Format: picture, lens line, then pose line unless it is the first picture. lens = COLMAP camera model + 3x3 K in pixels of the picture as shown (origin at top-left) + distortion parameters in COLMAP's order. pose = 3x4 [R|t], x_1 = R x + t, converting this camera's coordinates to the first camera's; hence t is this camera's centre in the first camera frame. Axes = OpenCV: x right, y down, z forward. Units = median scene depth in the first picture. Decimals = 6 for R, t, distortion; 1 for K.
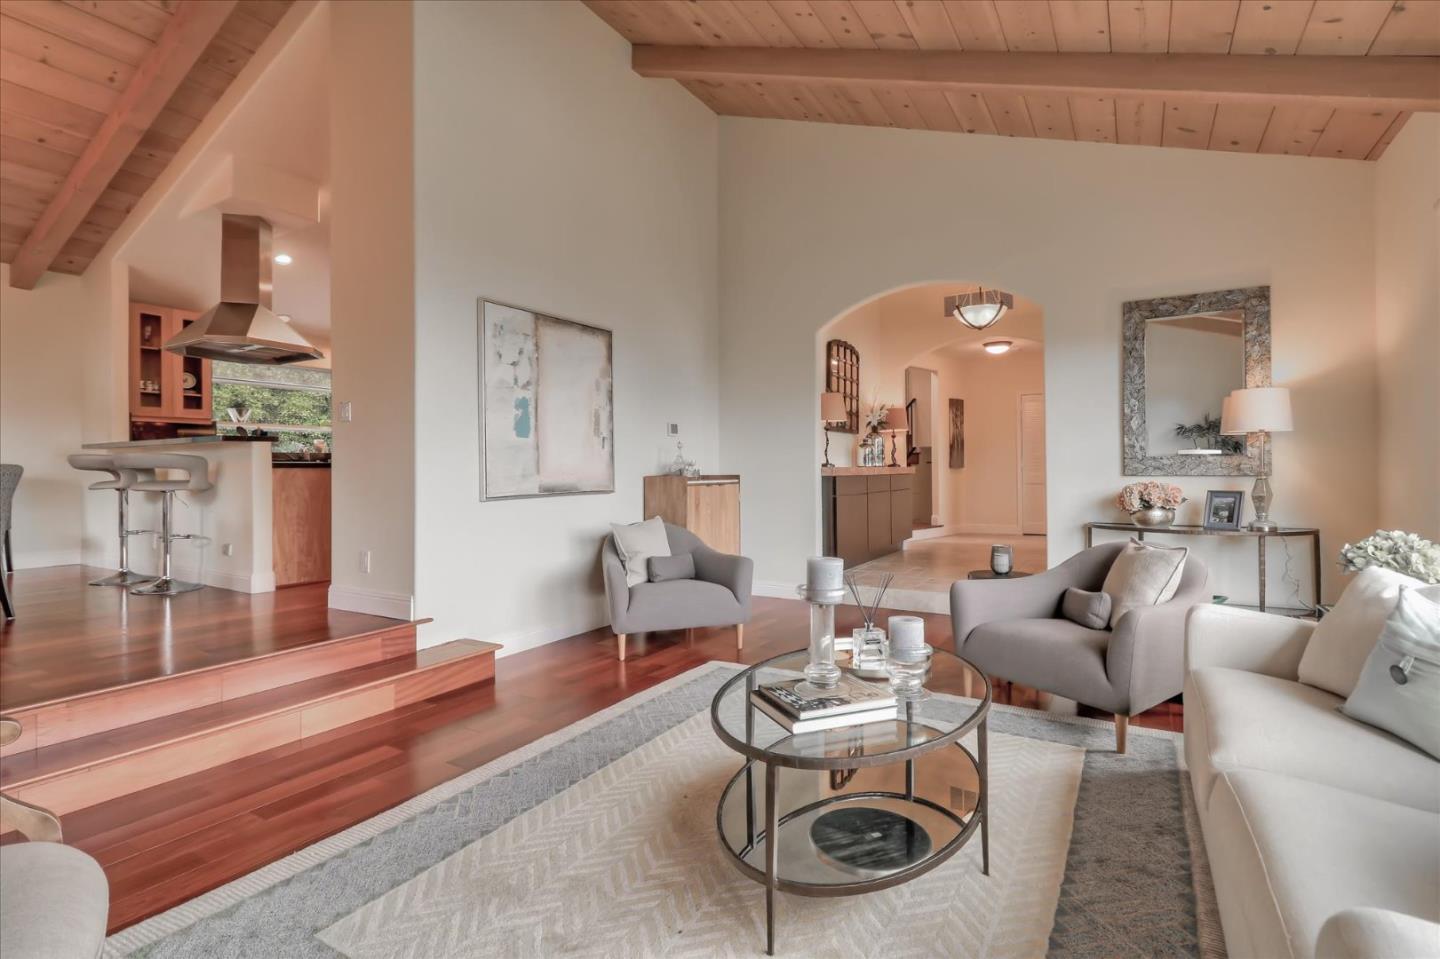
lens RADIAL K [[702.5, 0, 729.5], [0, 702.5, 466.1], [0, 0, 1]] dist [0.002677, -0.000226]
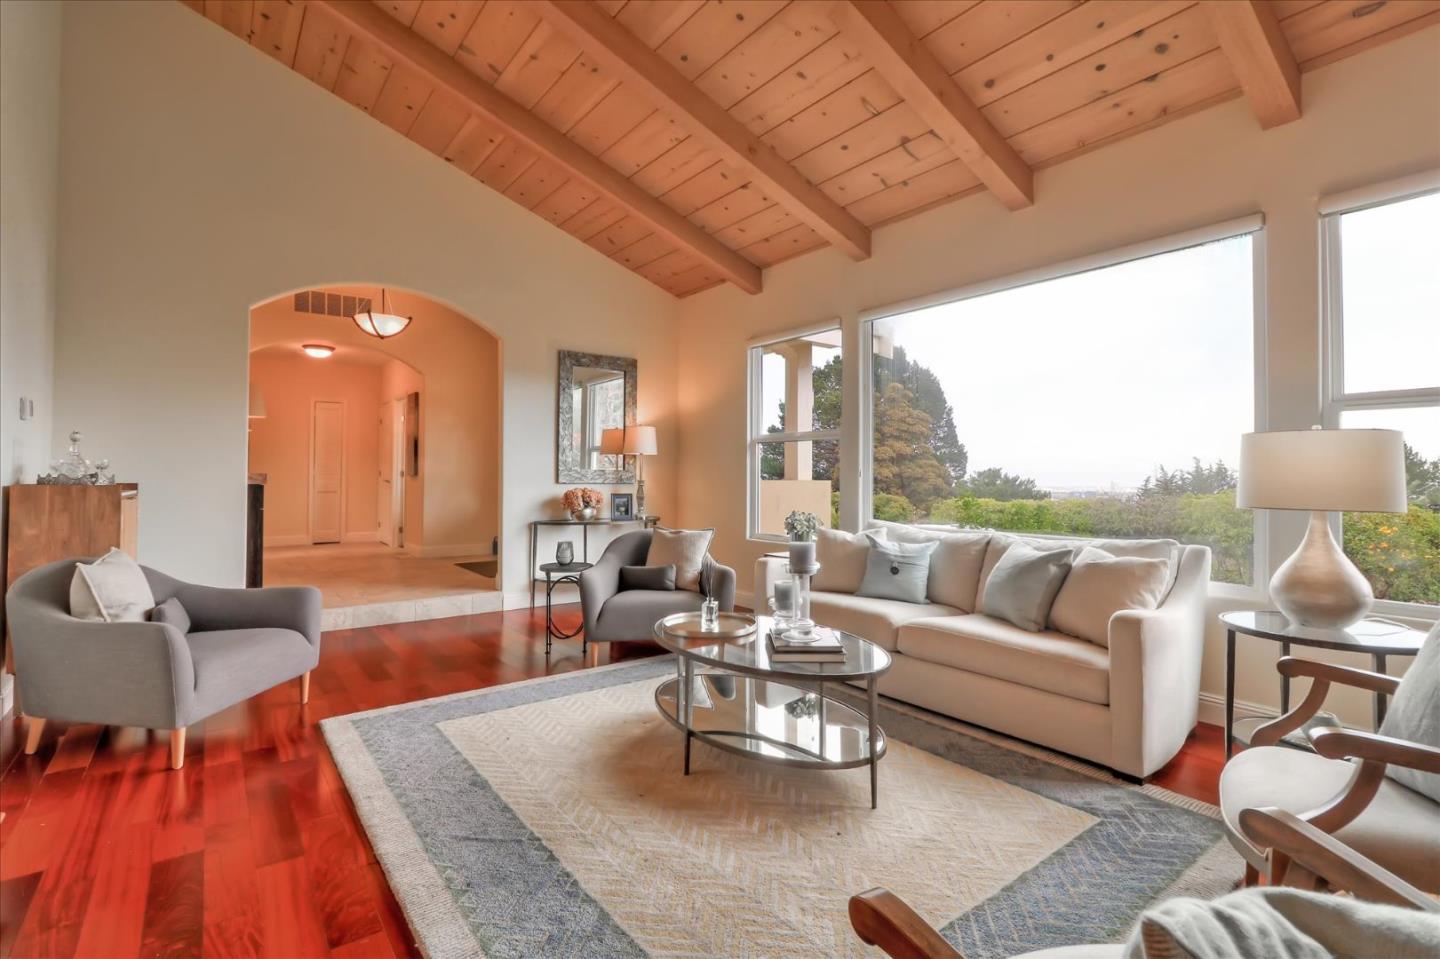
lens RADIAL K [[665.9, 0, 720.1], [0, 665.9, 465.0], [0, 0, 1]] dist [0.000771, -0.000597]
pose [[0.373911, 0.025014, 0.927127, -0.508150], [-0.011730, 0.999684, -0.022240, 0.004052], [-0.927391, -0.002560, 0.374086, 0.287967]]
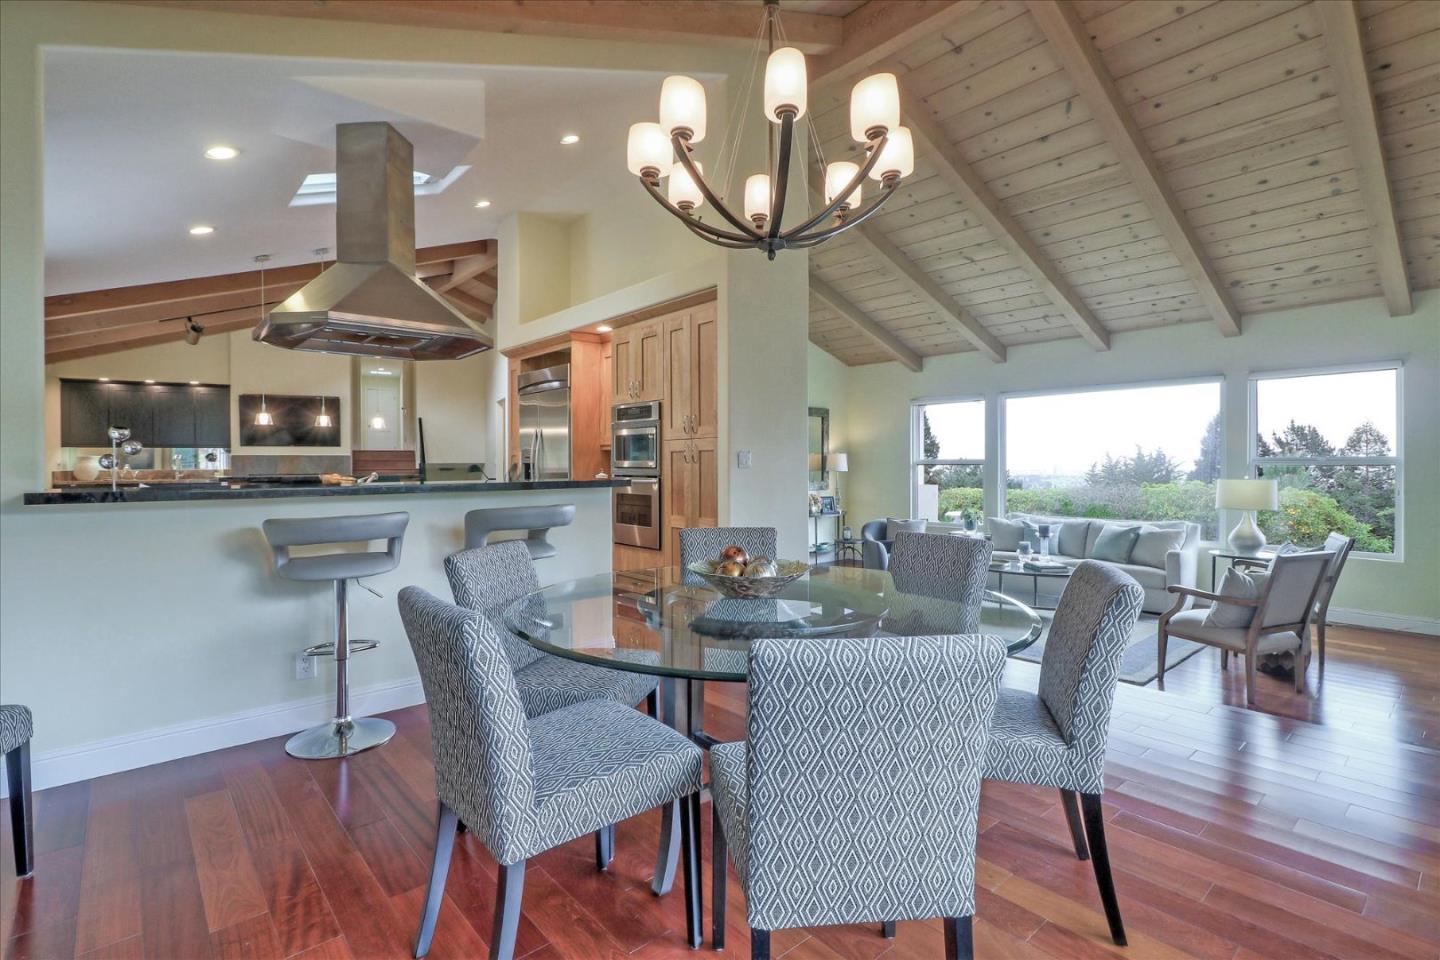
lens RADIAL K [[665.9, 0, 728.1], [0, 665.9, 467.5], [0, 0, 1]] dist [-0.000410, -0.000068]
pose [[0.306007, 0.001342, 0.952028, -1.474464], [-0.004152, 0.999991, -0.000075, -0.058949], [-0.952020, -0.003930, 0.306010, 0.643124]]
